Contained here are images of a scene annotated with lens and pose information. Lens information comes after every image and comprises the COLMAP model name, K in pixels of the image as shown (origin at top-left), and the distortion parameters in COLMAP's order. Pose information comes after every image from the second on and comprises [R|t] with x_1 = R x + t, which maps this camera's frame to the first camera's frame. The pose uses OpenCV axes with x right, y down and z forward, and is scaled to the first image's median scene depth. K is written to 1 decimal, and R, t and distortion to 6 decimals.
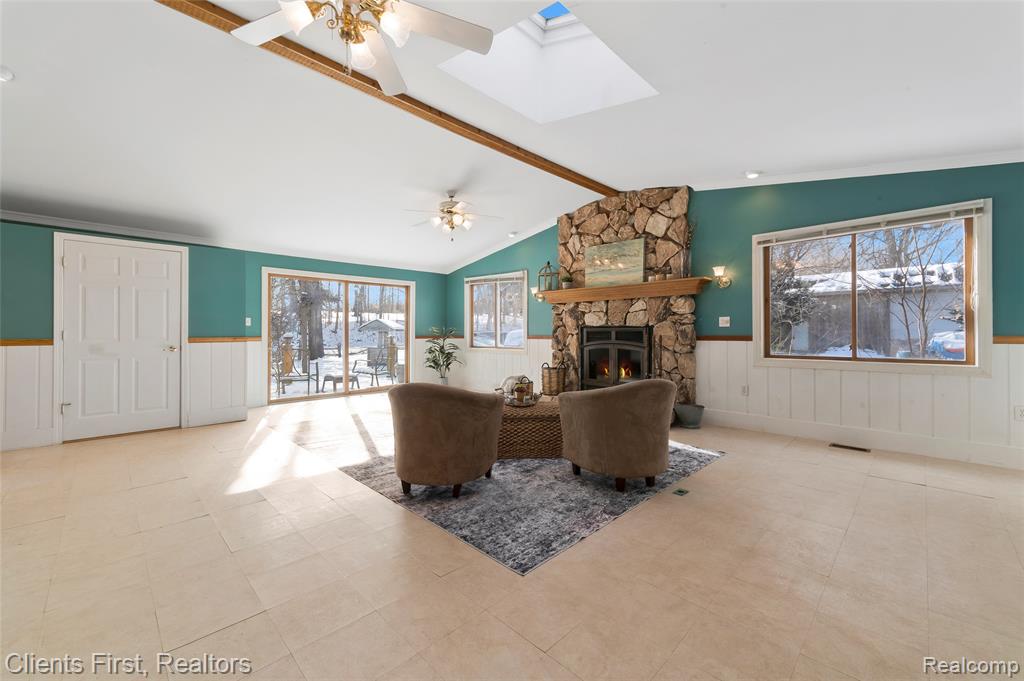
lens RADIAL K [[410.2, 0, 512.0], [0, 410.2, 333.7], [0, 0, 1]] dist [0.011221, 0.000106]
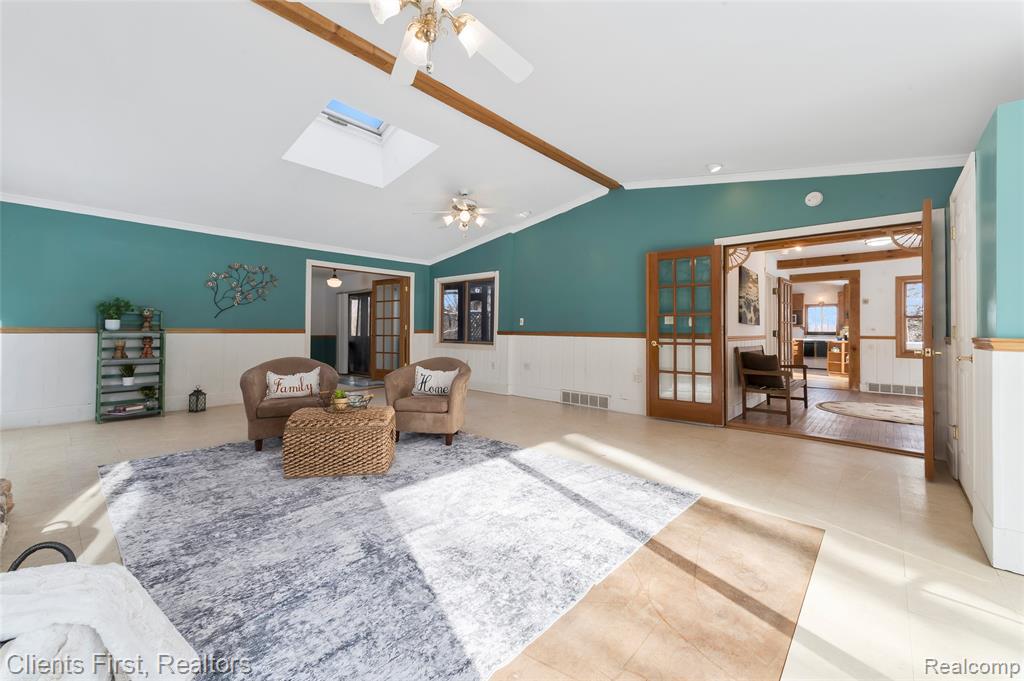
lens RADIAL K [[410.6, 0, 507.9], [0, 410.6, 325.6], [0, 0, 1]] dist [0.010629, 0.000069]
pose [[-0.998912, -0.006807, -0.046142, -0.180106], [-0.006300, 0.999918, -0.011125, 0.002696], [0.046214, -0.010823, -0.998873, 1.227801]]
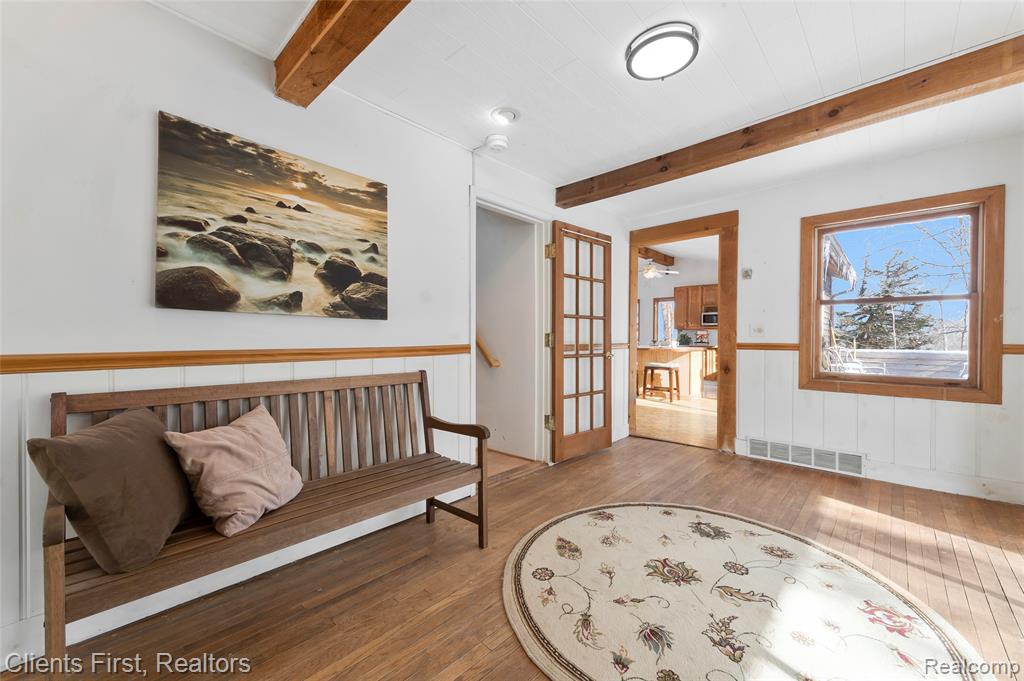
lens RADIAL K [[404.8, 0, 510.8], [0, 404.8, 338.6], [0, 0, 1]] dist [0.007705, 0.000076]
pose [[-0.999473, -0.000537, -0.032462, -0.978510], [-0.000687, 0.999989, 0.004596, 0.003759], [0.032460, 0.004616, -0.999462, 0.598768]]
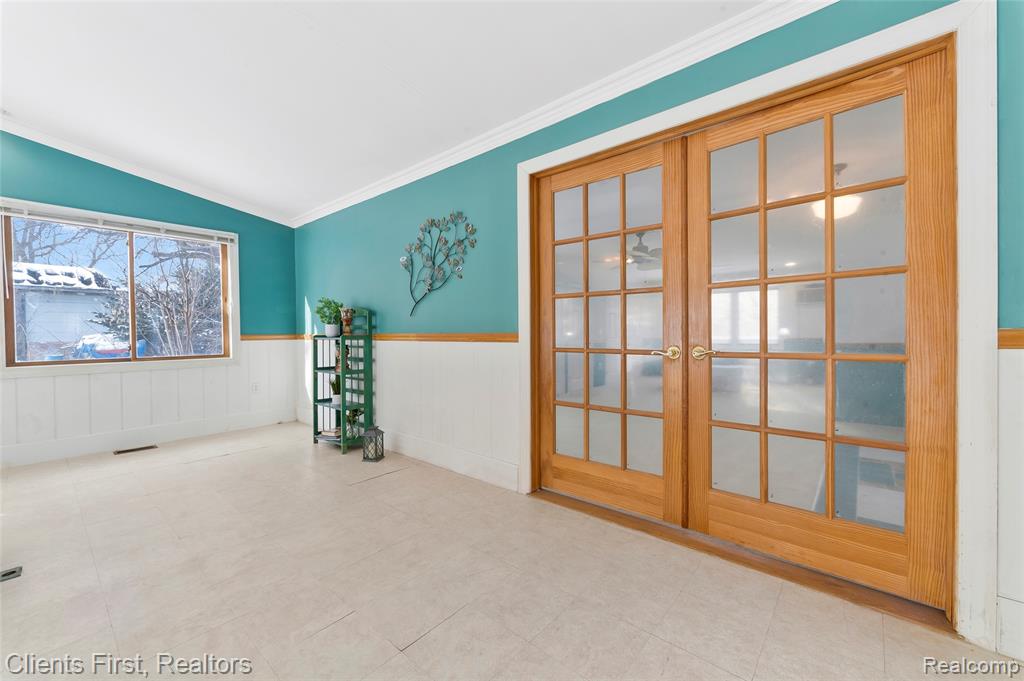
lens RADIAL K [[404.6, 0, 510.3], [0, 404.6, 337.7], [0, 0, 1]] dist [0.007673, 0.000036]
pose [[-0.070586, -0.009825, 0.997457, -0.141744], [0.007791, 0.999916, 0.010400, 0.004562], [-0.997475, 0.008505, -0.070503, 0.120874]]
